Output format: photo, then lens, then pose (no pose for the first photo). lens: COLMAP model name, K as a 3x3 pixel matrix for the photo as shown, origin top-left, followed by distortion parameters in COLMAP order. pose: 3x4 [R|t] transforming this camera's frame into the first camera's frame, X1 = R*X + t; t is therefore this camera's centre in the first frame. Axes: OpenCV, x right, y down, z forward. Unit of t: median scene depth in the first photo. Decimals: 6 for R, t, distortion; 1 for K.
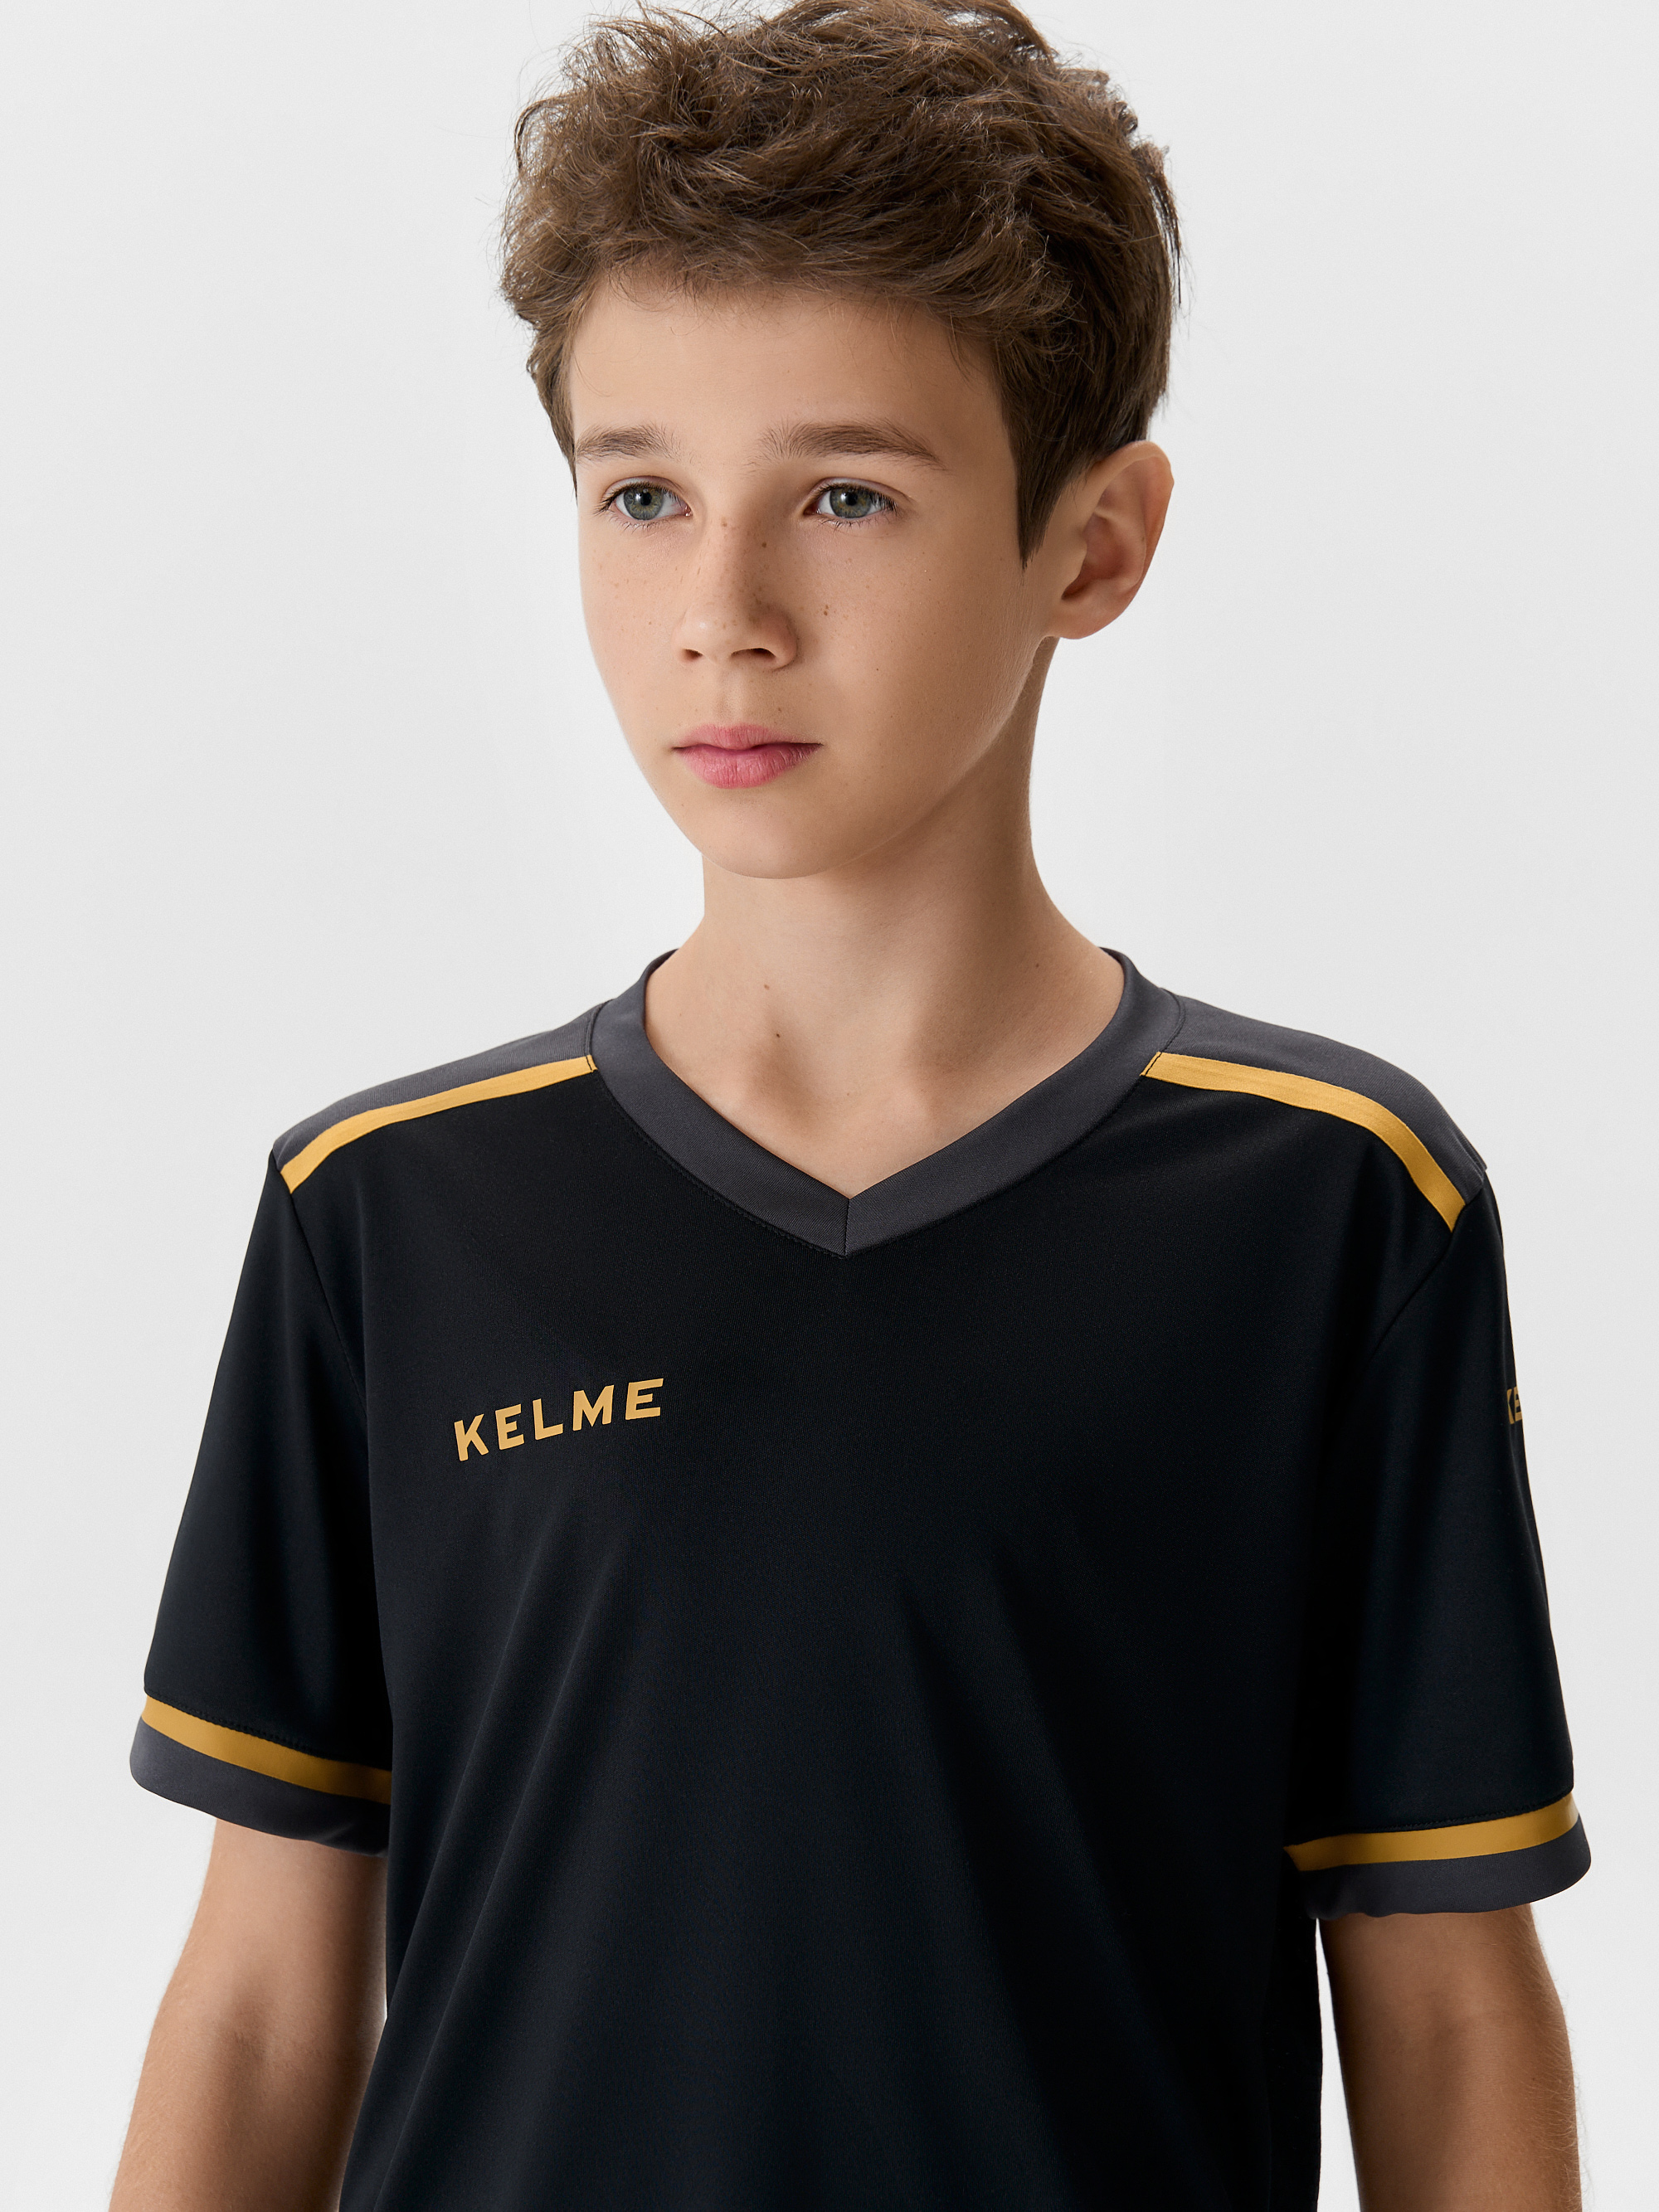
lens RADIAL K [[4929.0, 0, 846.3], [0, 4929.0, 1108.7], [0, 0, 1]] dist [0.068179, 0.000000]
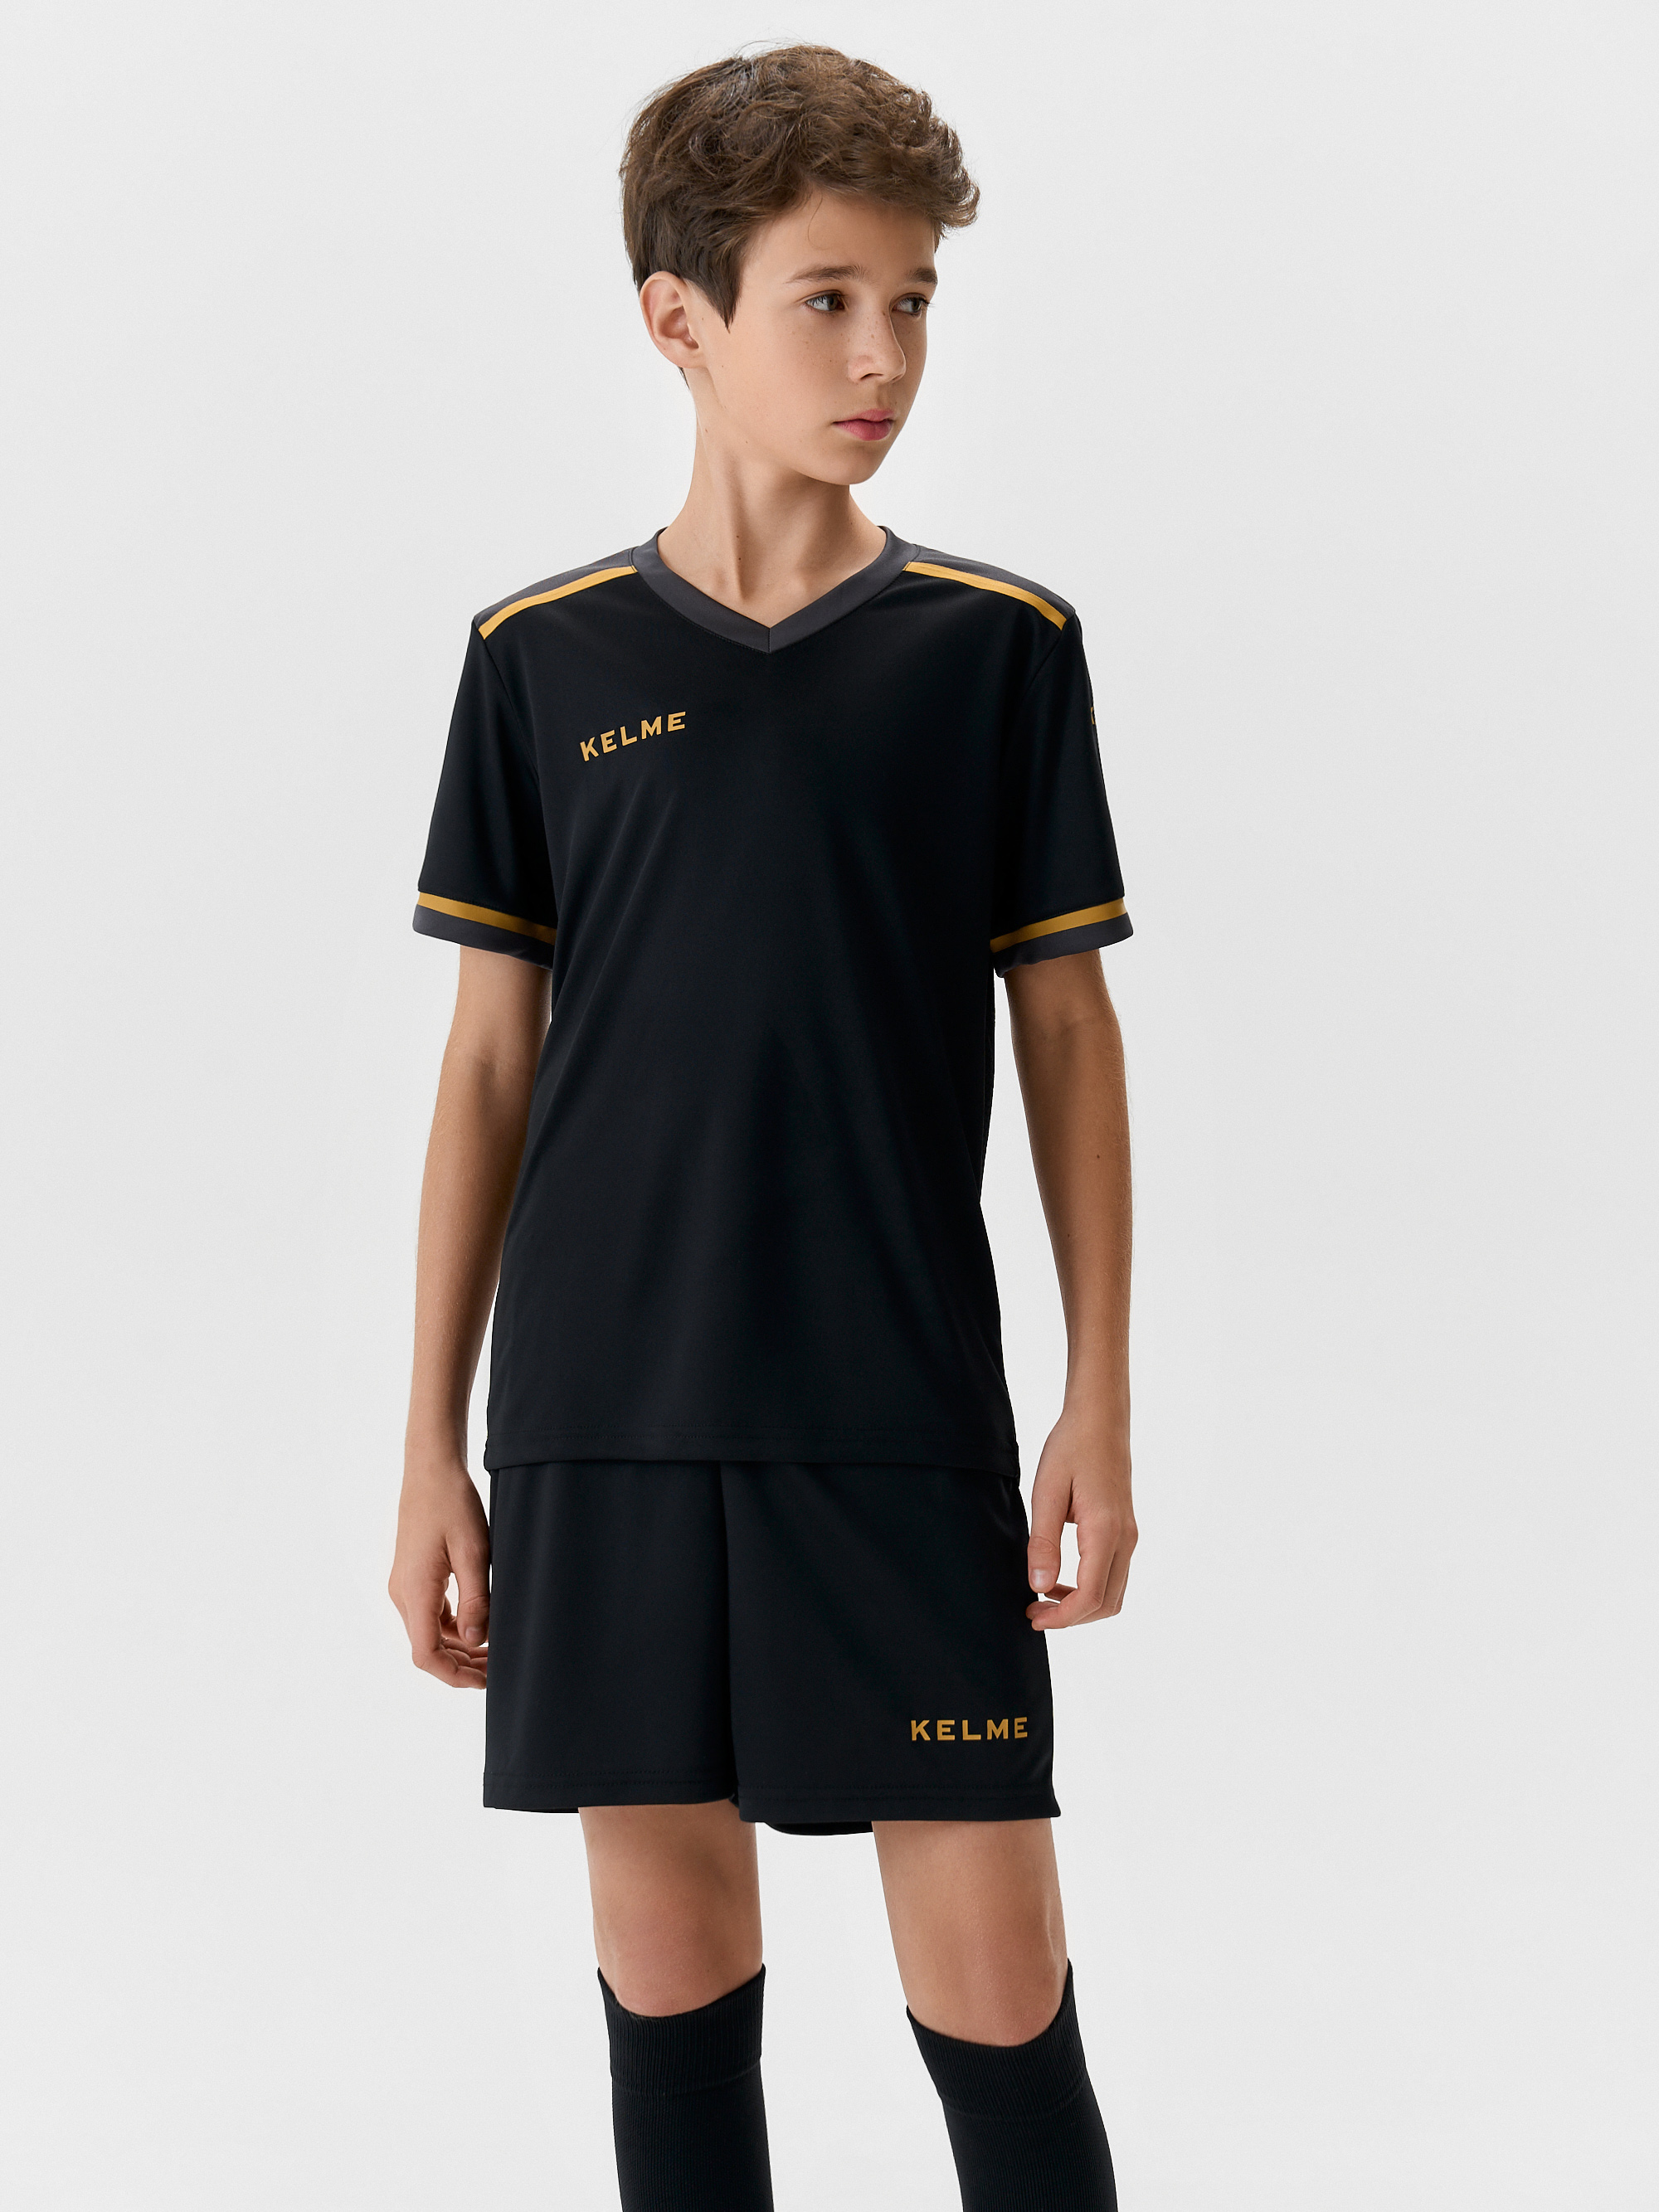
lens RADIAL K [[4929.0, 0, 726.3], [0, 4929.0, 1056.7], [0, 0, 1]] dist [0.068179, 0.000000]
pose [[0.998454, -0.033028, 0.044708, -0.113963], [0.030932, 0.998426, 0.046792, 0.099706], [-0.046183, -0.045337, 0.997904, -1.057522]]
